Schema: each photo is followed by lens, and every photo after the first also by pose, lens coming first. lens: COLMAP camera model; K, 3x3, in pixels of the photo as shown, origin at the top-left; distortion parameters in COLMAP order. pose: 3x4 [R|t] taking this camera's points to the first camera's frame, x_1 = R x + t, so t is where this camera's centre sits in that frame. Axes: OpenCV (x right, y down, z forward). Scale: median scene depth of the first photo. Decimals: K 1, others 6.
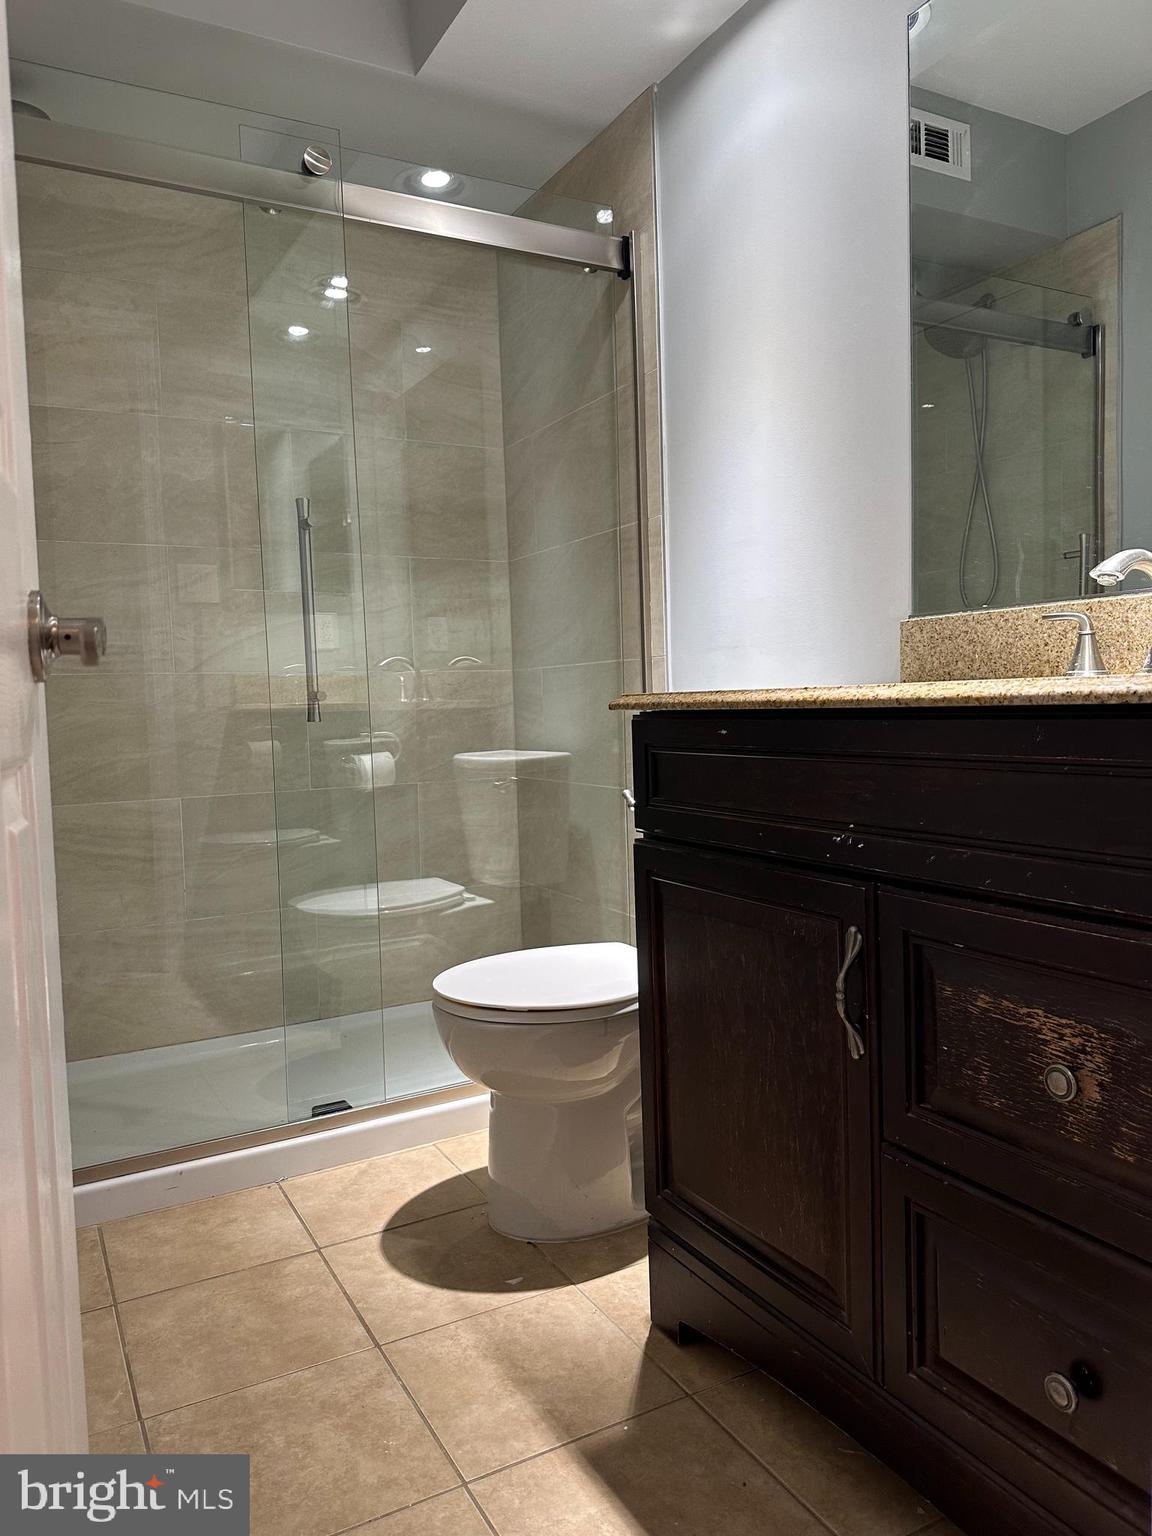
lens RADIAL K [[1071.5, 0, 564.2], [0, 1071.5, 772.0], [0, 0, 1]] dist [0.122863, -0.176842]
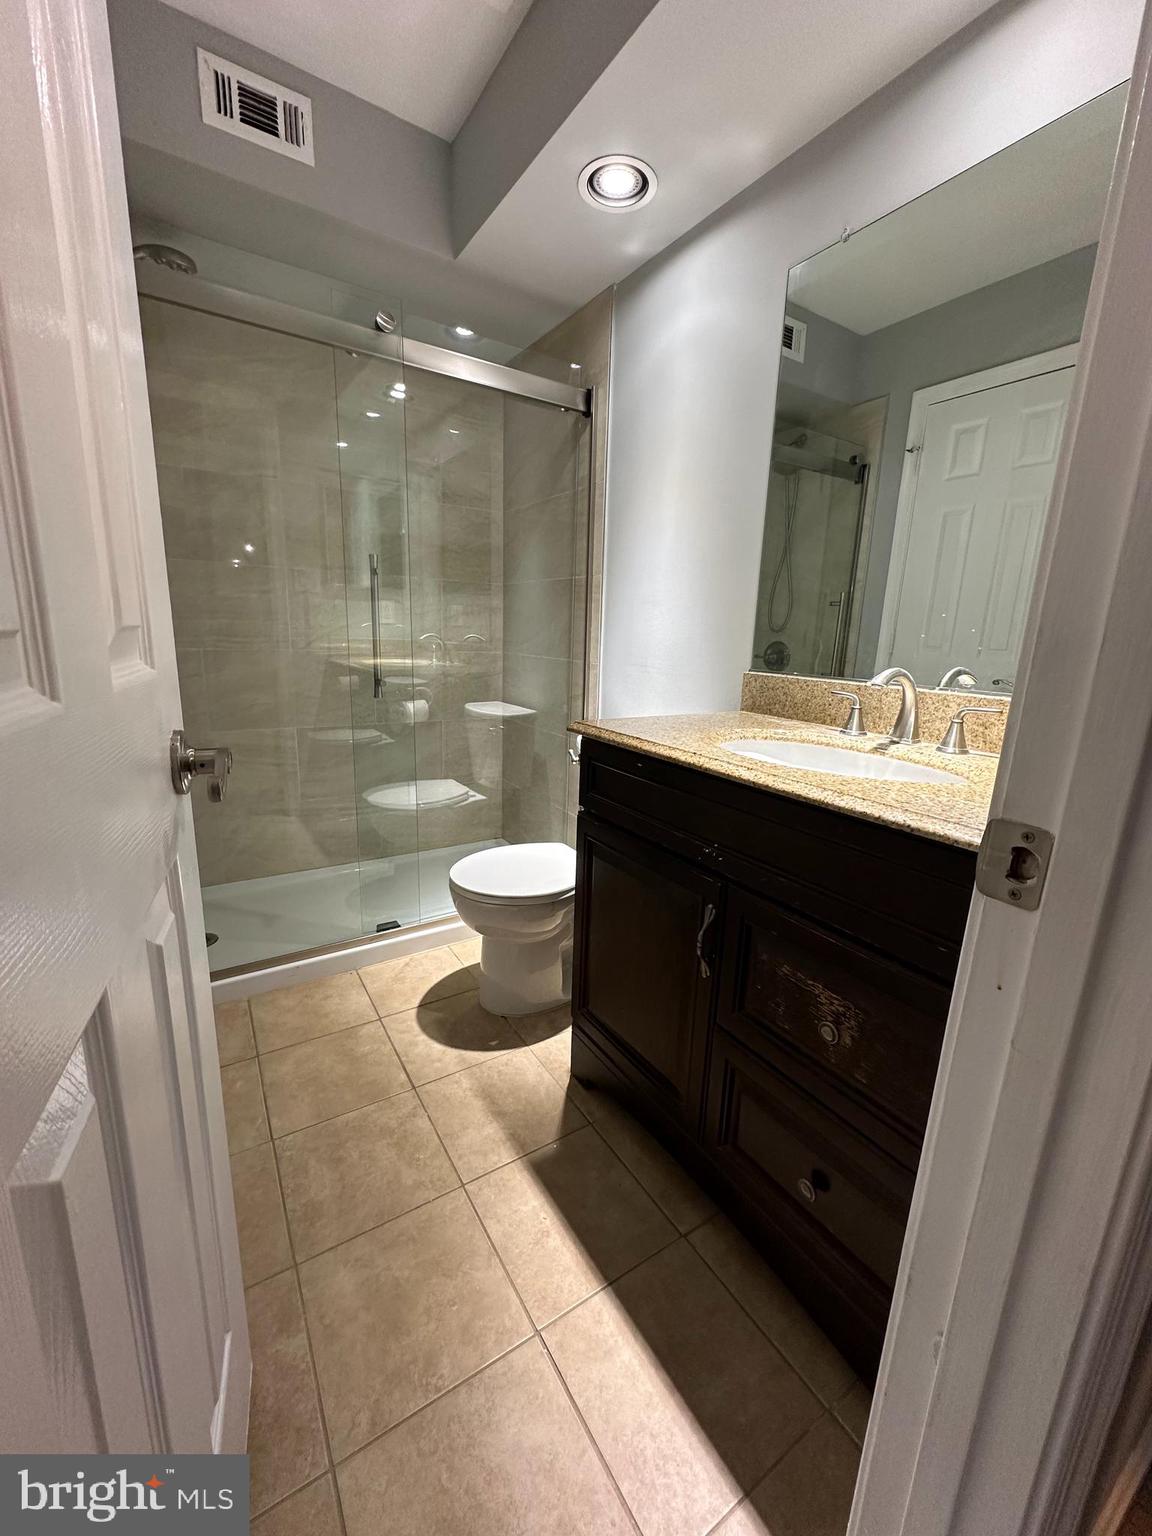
lens RADIAL K [[614.3, 0, 577.8], [0, 614.3, 768.0], [0, 0, 1]] dist [0.000228, -0.000047]
pose [[0.995027, 0.044609, 0.089058, -0.014937], [-0.057867, 0.986635, 0.152327, -0.104450], [-0.081073, -0.156723, 0.984309, 0.068157]]
